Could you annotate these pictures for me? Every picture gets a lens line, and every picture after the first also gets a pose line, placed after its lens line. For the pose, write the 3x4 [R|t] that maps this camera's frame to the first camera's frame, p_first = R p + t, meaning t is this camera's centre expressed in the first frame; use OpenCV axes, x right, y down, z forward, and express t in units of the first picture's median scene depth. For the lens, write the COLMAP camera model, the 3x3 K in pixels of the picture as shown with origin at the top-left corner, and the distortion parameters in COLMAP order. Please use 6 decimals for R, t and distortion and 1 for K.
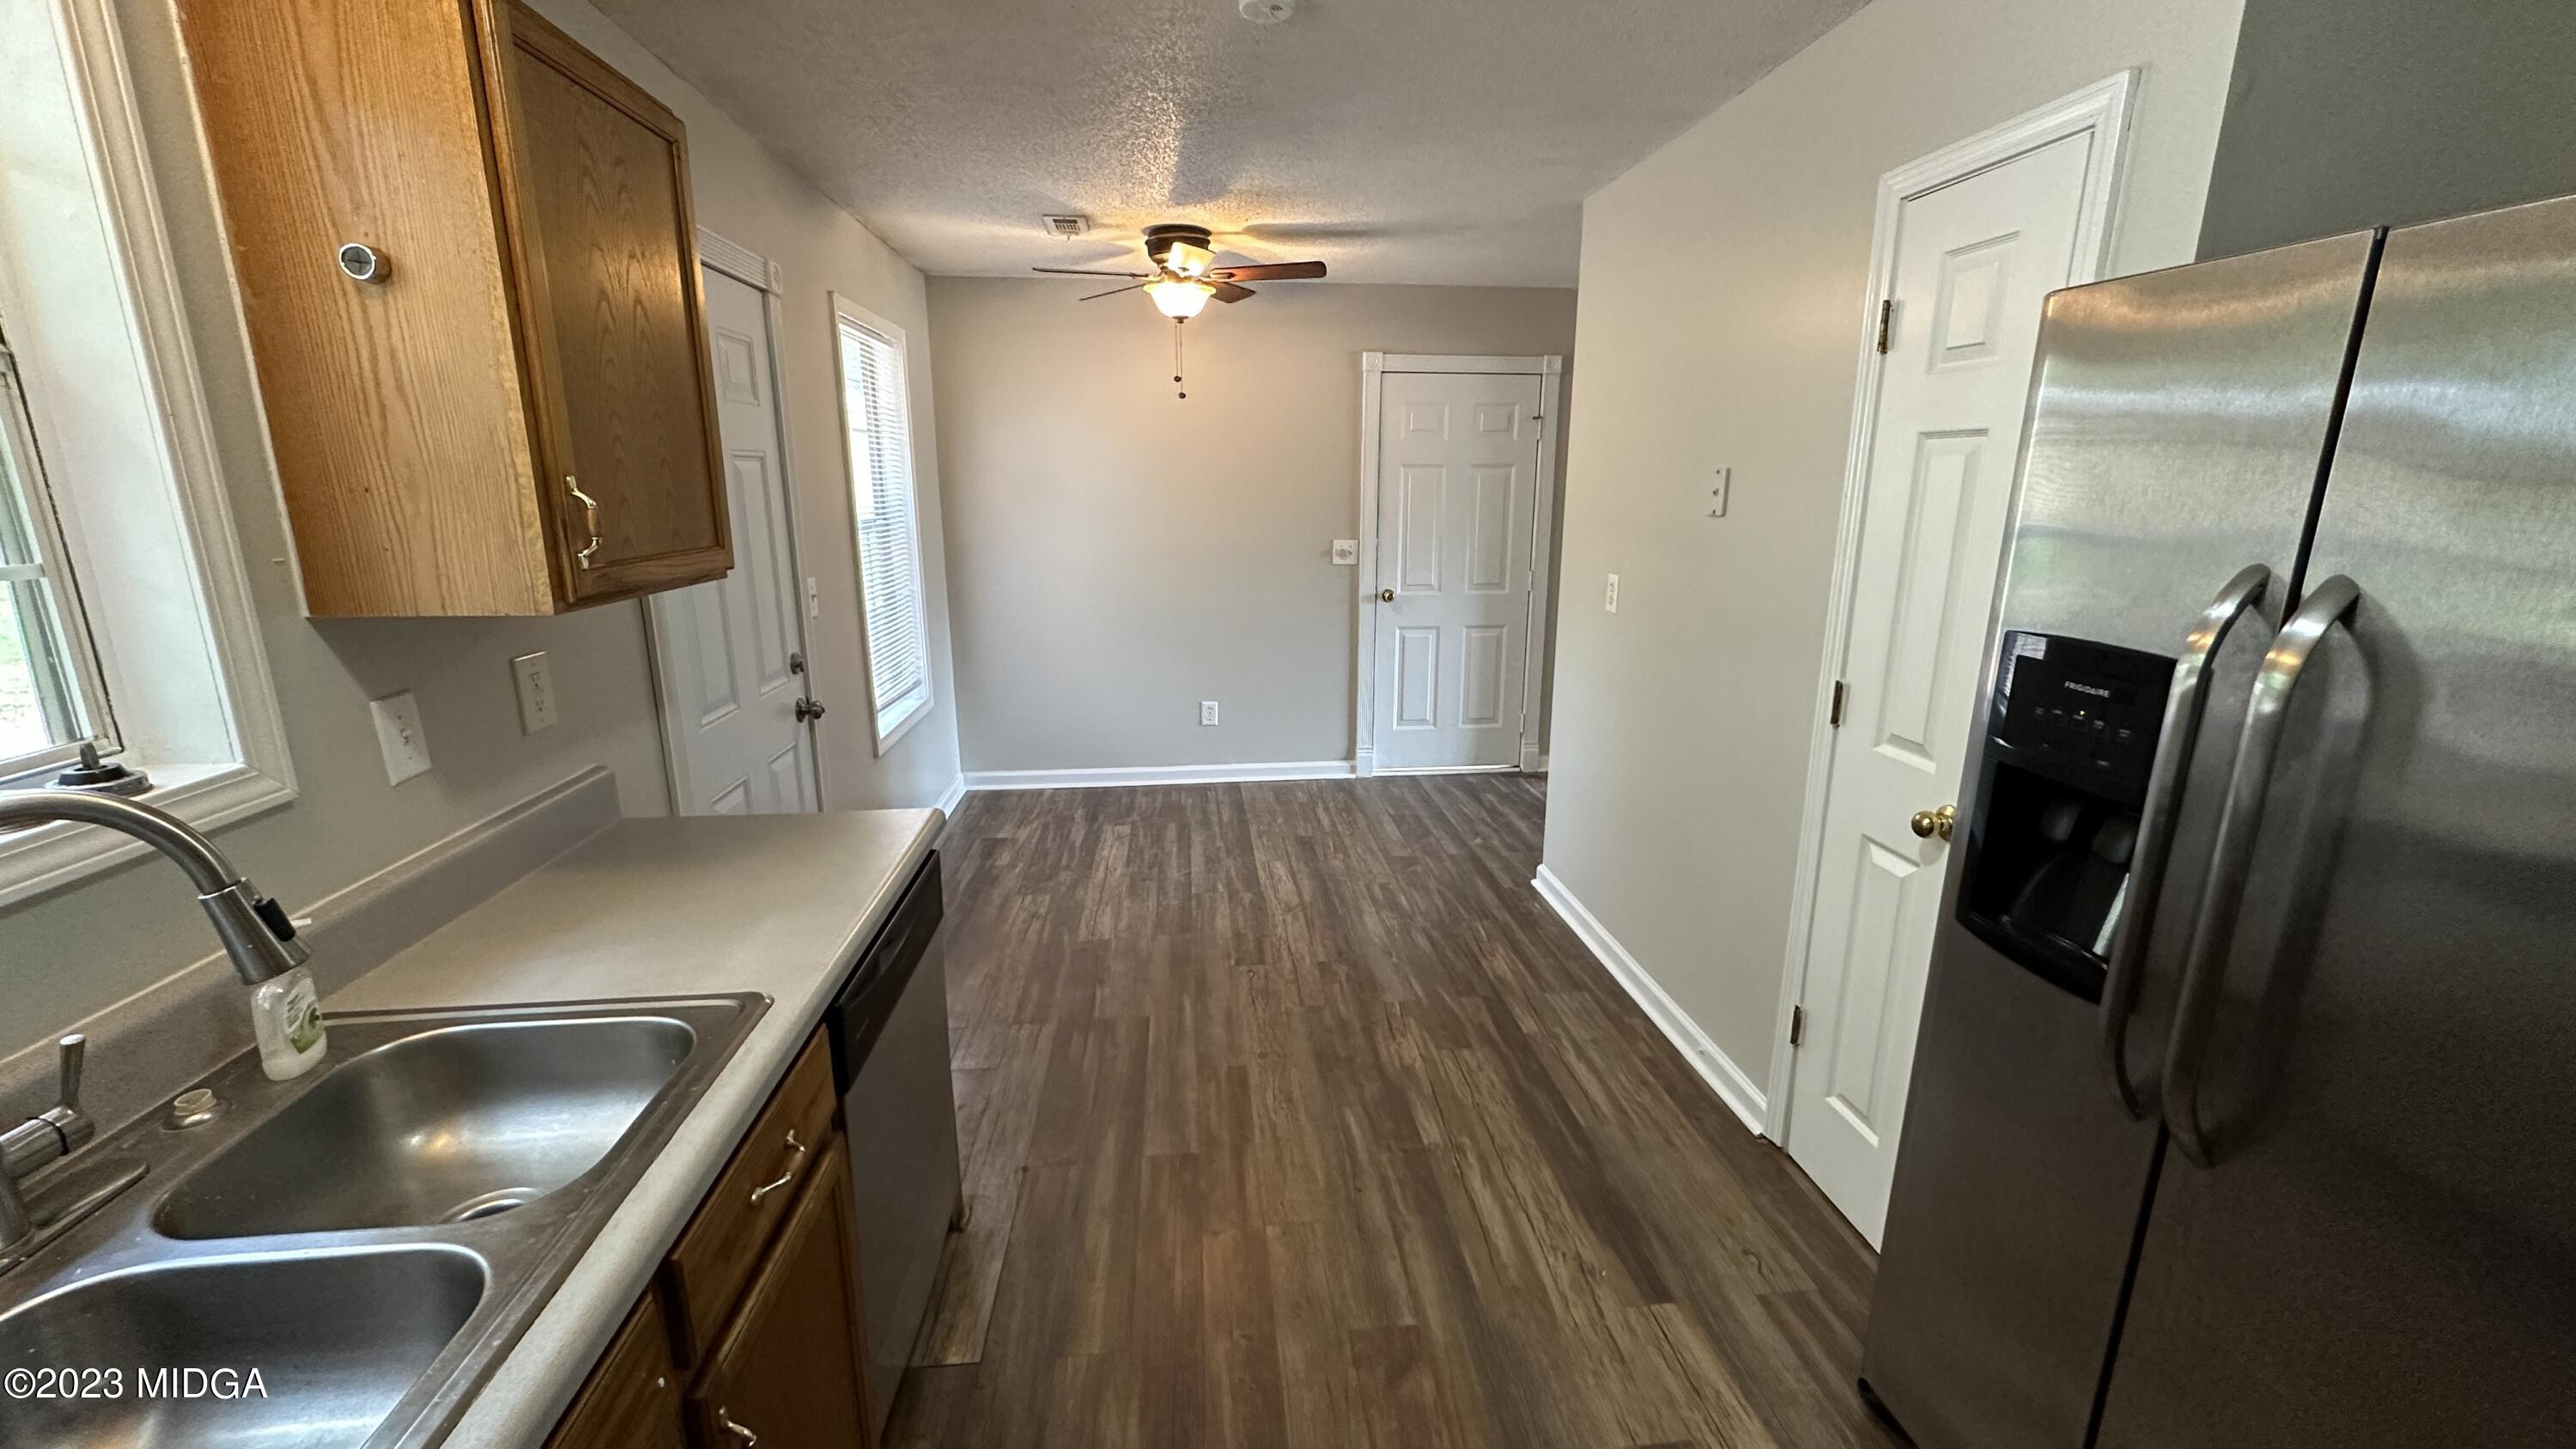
lens RADIAL K [[1032.1, 0, 1282.8], [0, 1032.1, 721.1], [0, 0, 1]] dist [0.001018, 0.000026]
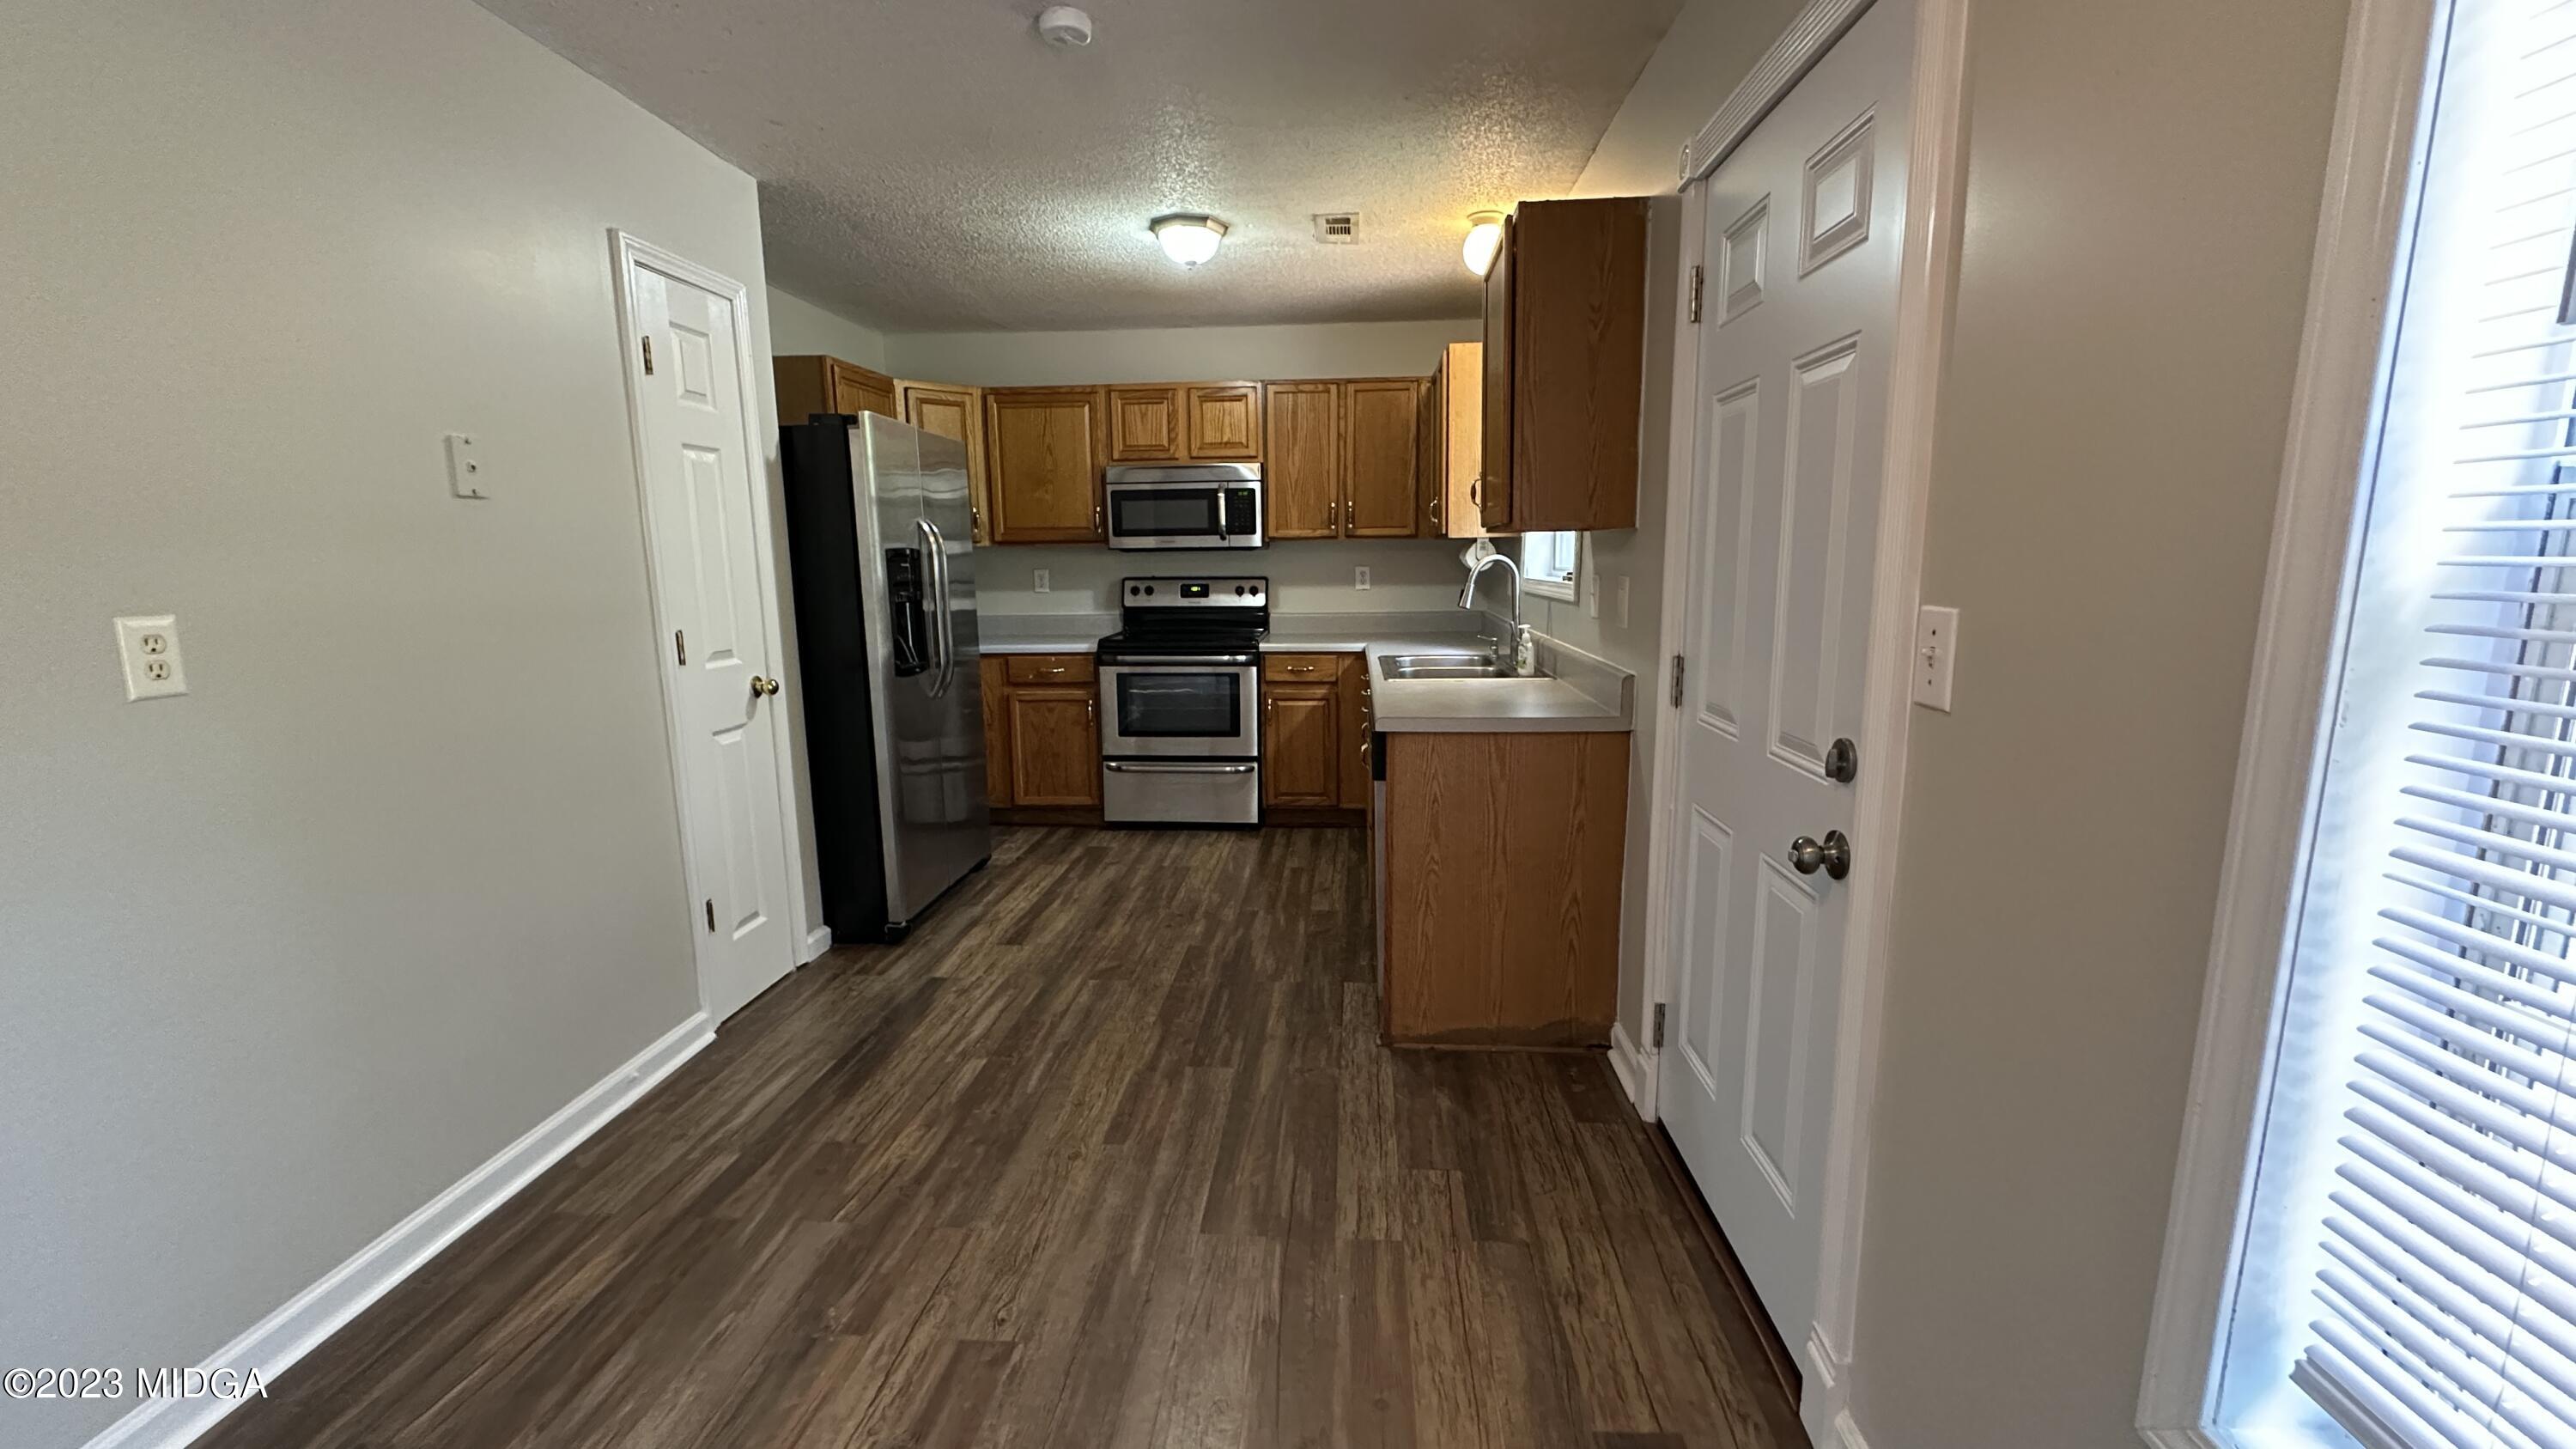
lens RADIAL K [[1032.1, 0, 1284.4], [0, 1032.1, 724.9], [0, 0, 1]] dist [0.001018, 0.000026]
pose [[-0.986107, -0.016878, 0.165252, -0.330791], [0.049214, 0.920477, 0.387686, -0.314283], [-0.158654, 0.390433, -0.906858, 1.686952]]
